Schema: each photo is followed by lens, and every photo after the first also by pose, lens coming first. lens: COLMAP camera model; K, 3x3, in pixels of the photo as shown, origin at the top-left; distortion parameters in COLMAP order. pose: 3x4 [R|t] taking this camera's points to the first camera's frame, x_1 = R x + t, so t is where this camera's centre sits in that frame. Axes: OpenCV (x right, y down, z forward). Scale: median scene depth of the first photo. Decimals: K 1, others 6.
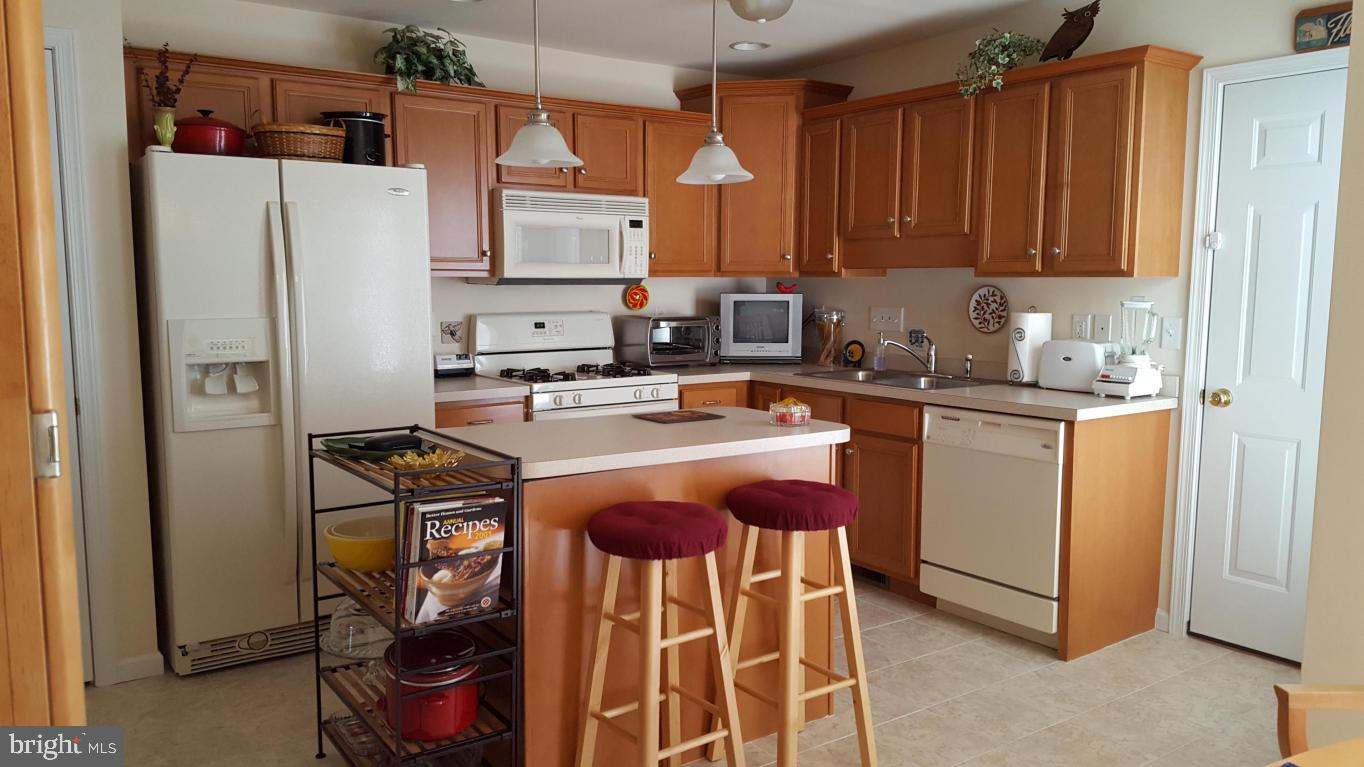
lens RADIAL K [[1026.1, 0, 678.1], [0, 1026.1, 389.8], [0, 0, 1]] dist [0.142785, -0.215870]
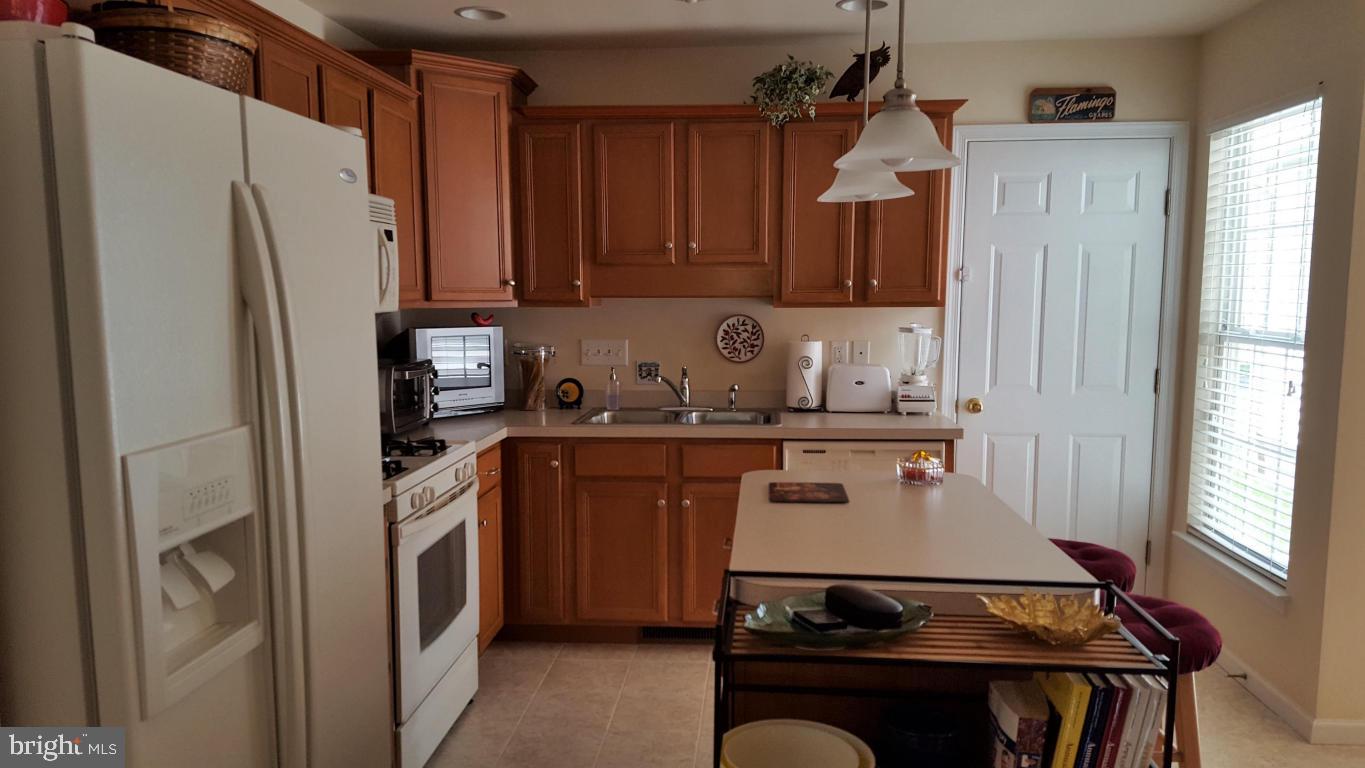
lens RADIAL K [[995.3, 0, 685.3], [0, 995.3, 401.2], [0, 0, 1]] dist [0.224768, -0.611978]
pose [[0.643437, -0.089036, 0.760304, -0.501689], [0.089027, 0.995177, 0.041197, -0.065853], [-0.760305, 0.041180, 0.648260, 0.447346]]
